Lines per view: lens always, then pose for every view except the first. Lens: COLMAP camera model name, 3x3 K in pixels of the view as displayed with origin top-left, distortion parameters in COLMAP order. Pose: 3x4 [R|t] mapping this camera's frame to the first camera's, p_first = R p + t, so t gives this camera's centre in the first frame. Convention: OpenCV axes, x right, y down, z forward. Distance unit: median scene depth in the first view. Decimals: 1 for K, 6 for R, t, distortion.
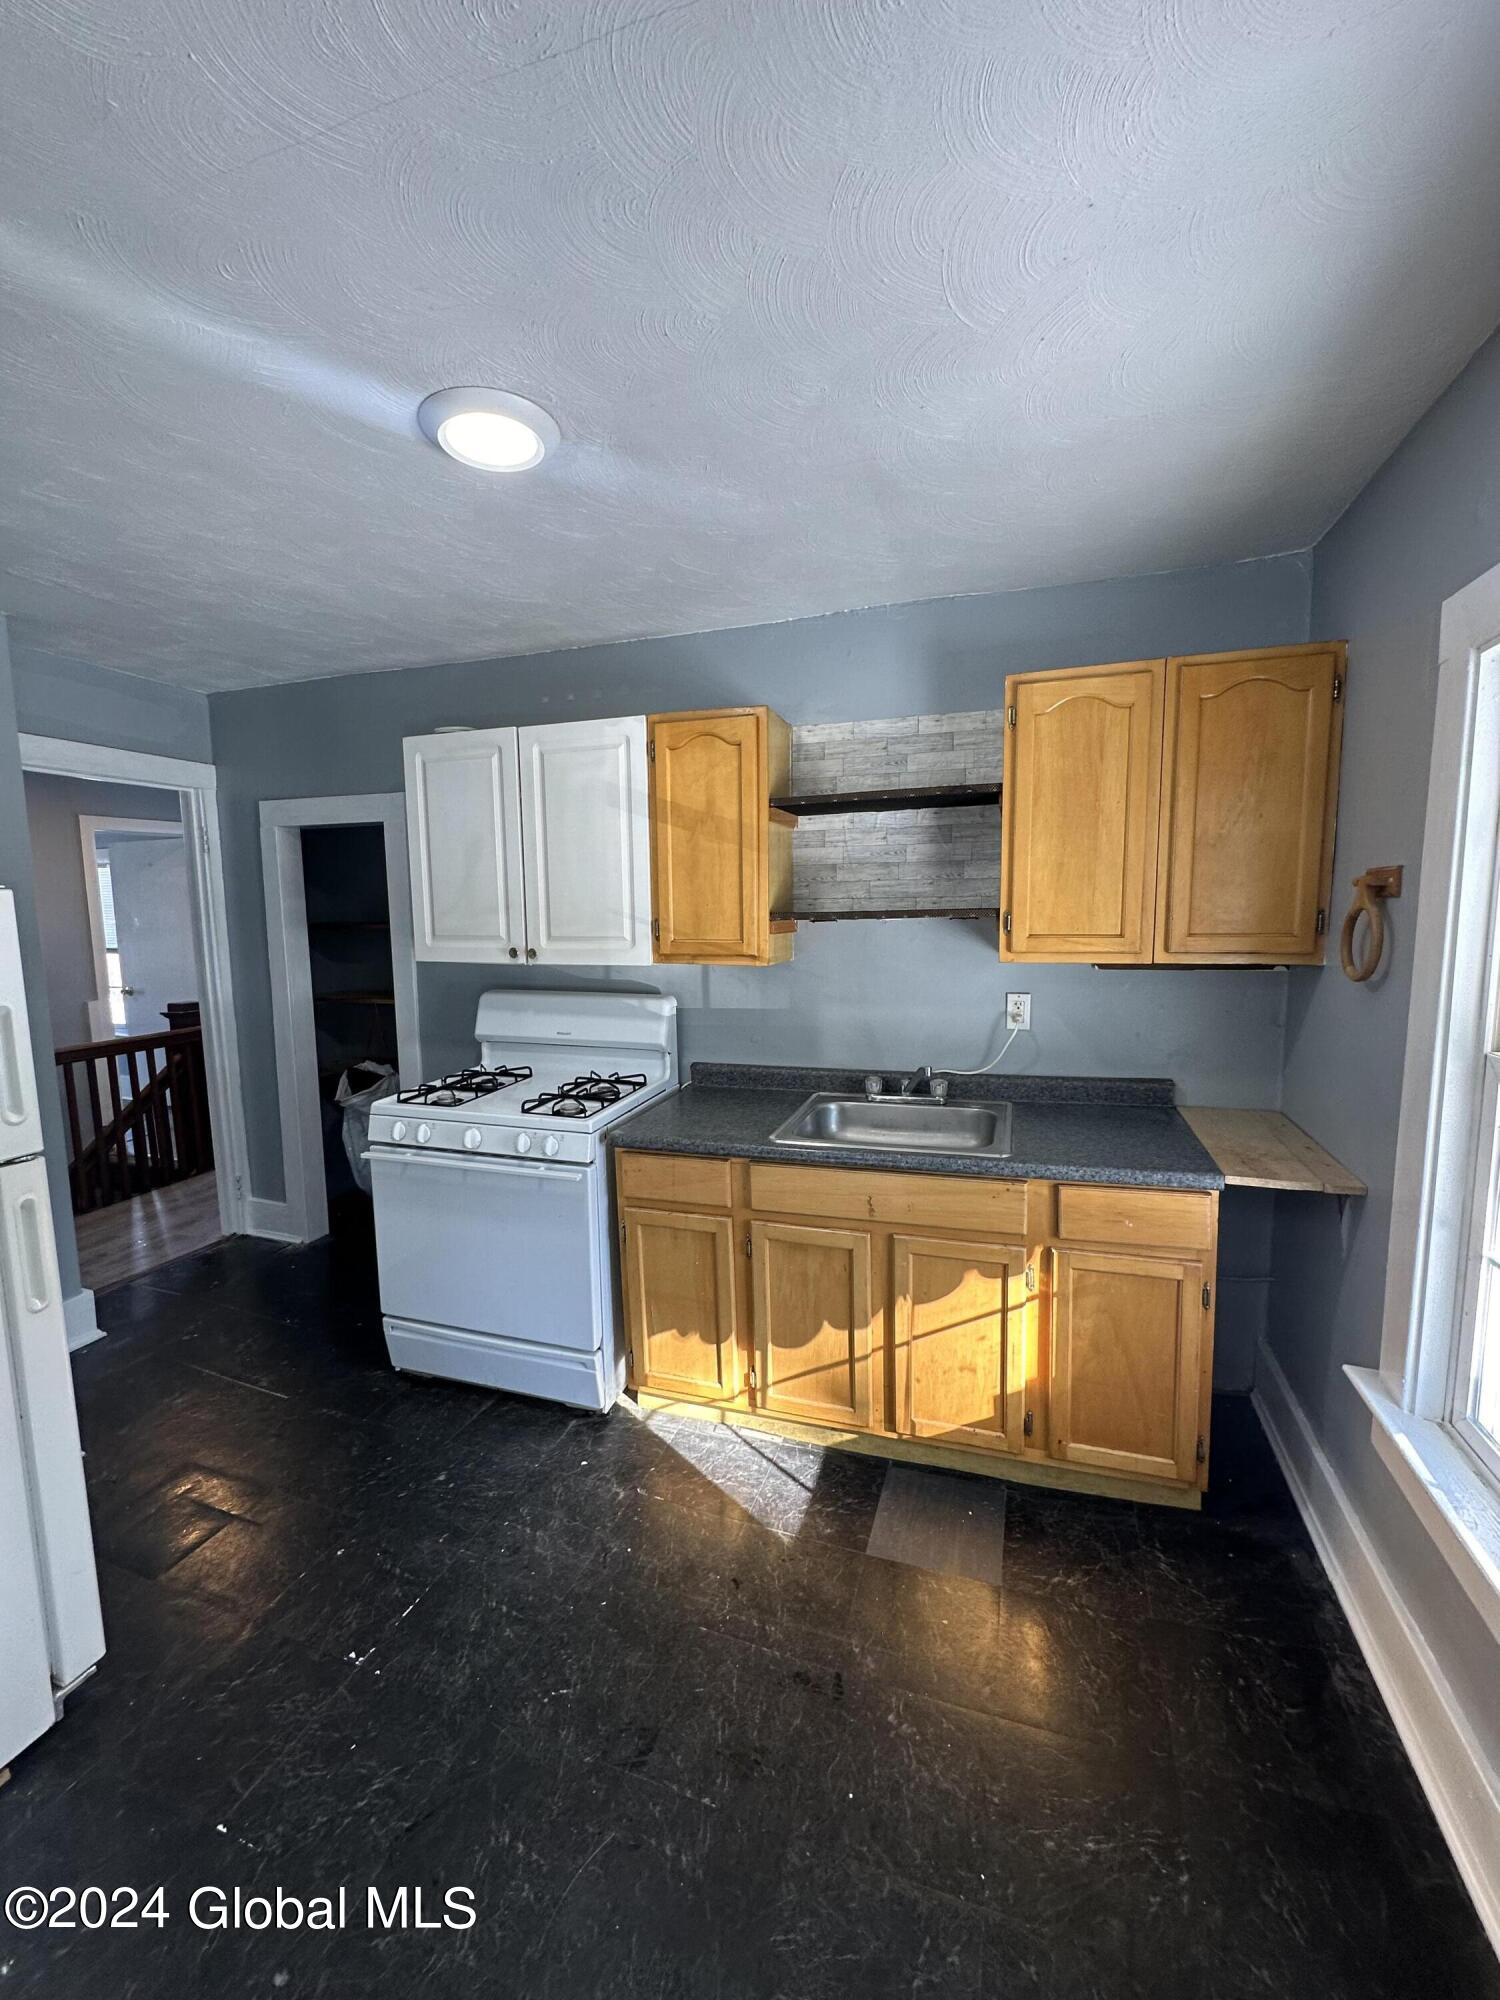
lens RADIAL K [[805.8, 0, 750.0], [0, 805.8, 1000.0], [0, 0, 1]] dist [0.014556, 0.000176]
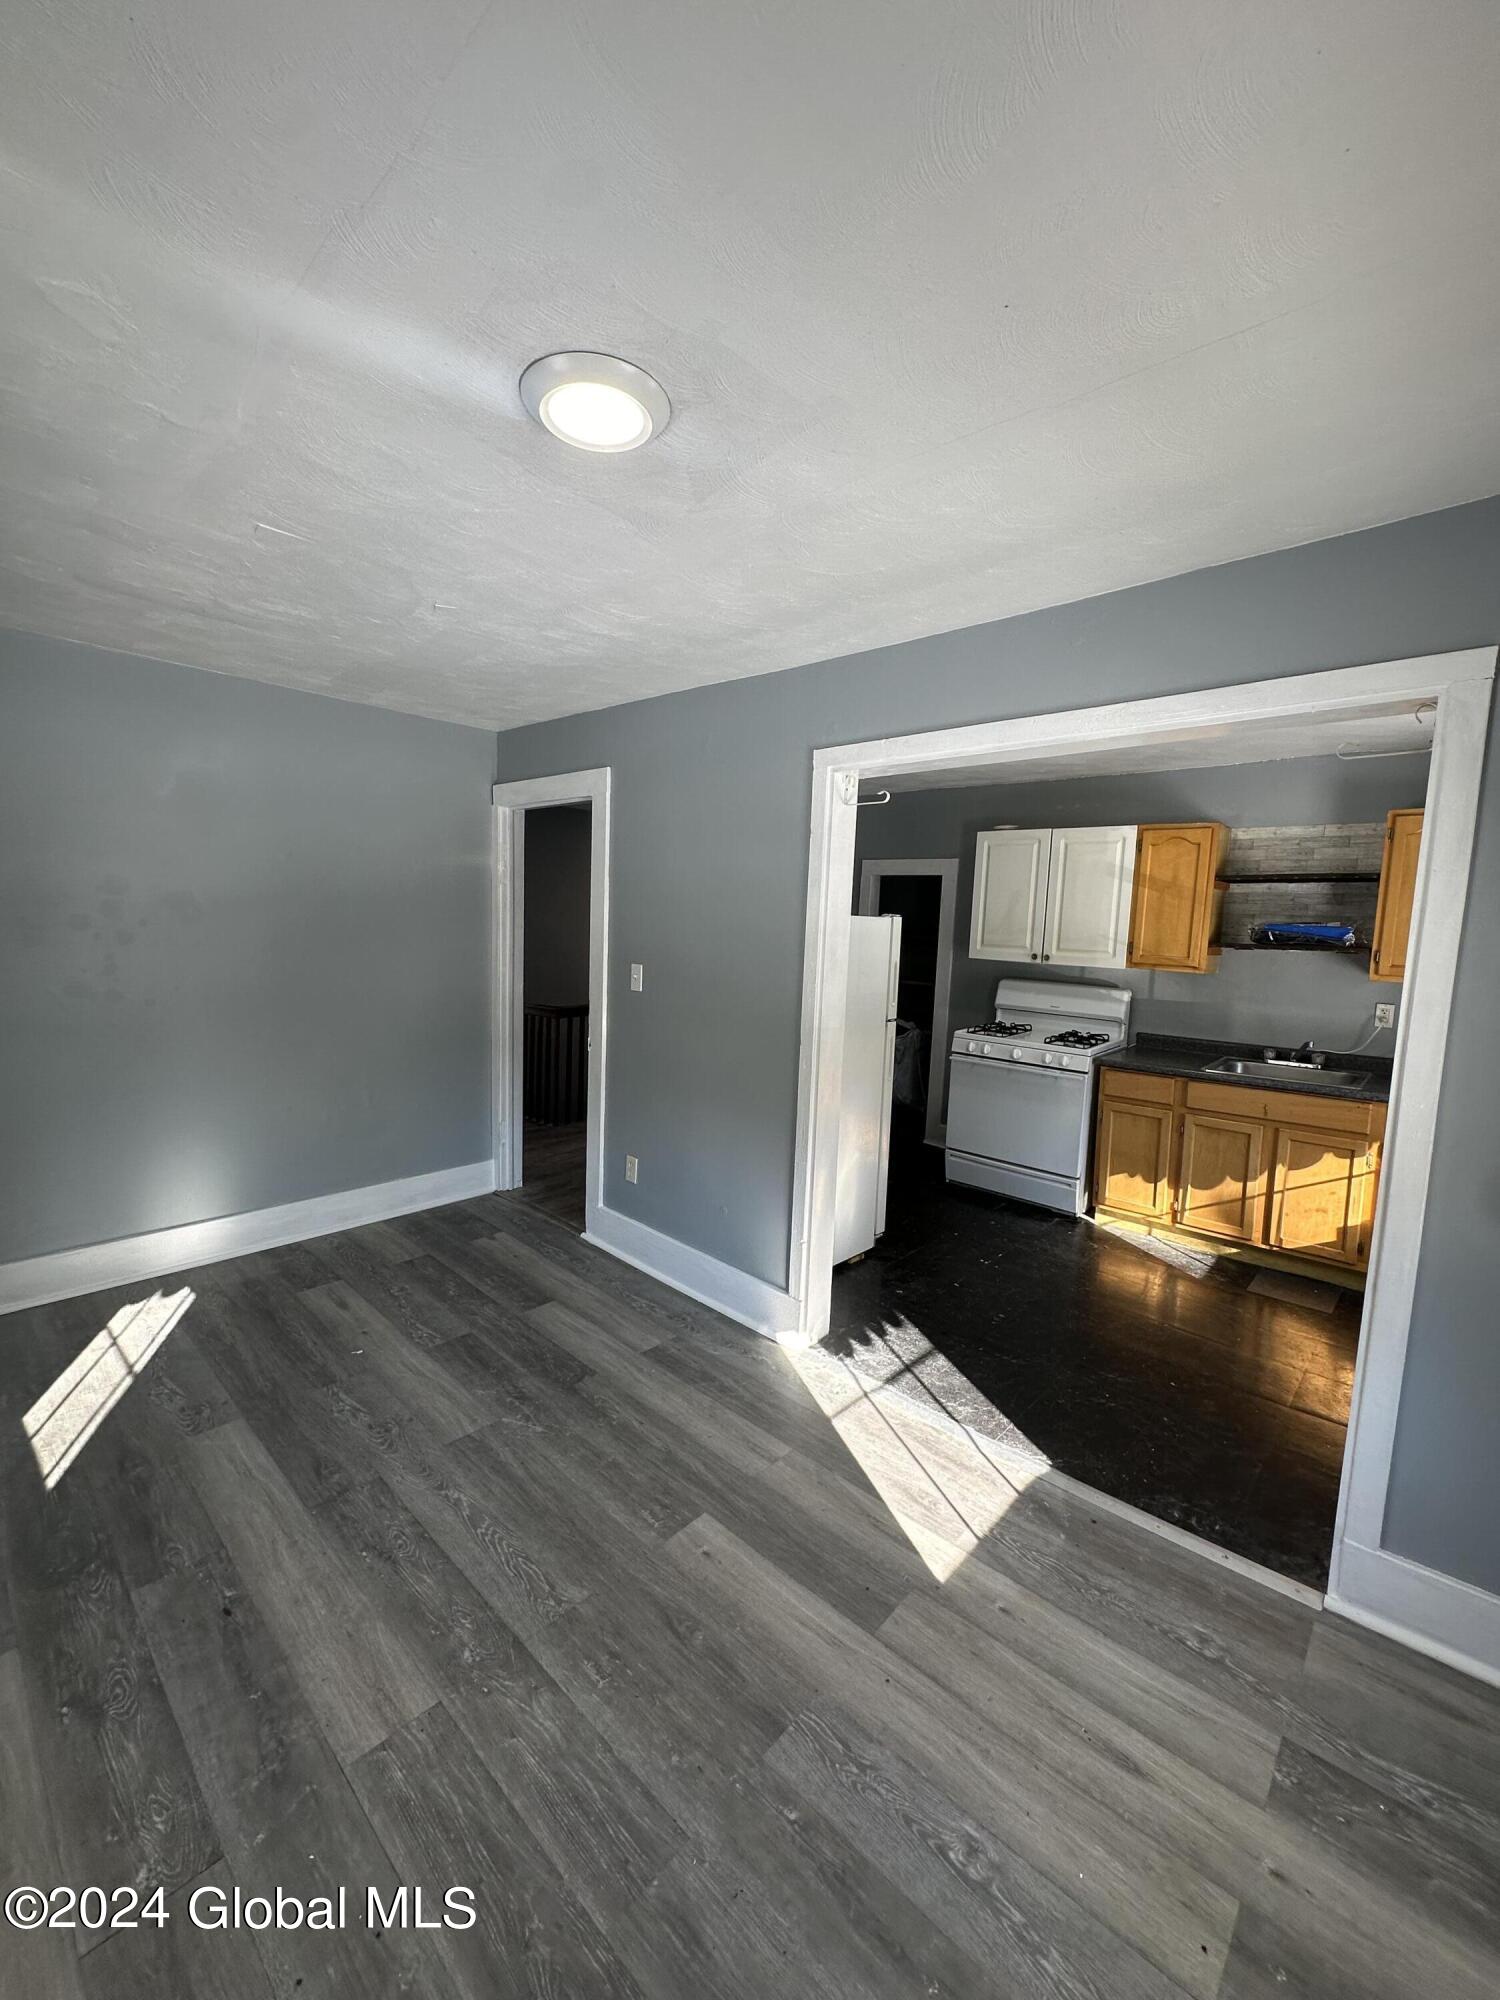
lens RADIAL K [[800.3, 0, 750.0], [0, 800.3, 1000.0], [0, 0, 1]] dist [0.000070, 0.000123]
pose [[0.914913, 0.086561, -0.394260, -0.183690], [-0.093227, 0.995642, 0.002255, 0.097942], [0.392737, 0.034693, 0.918996, -0.917198]]
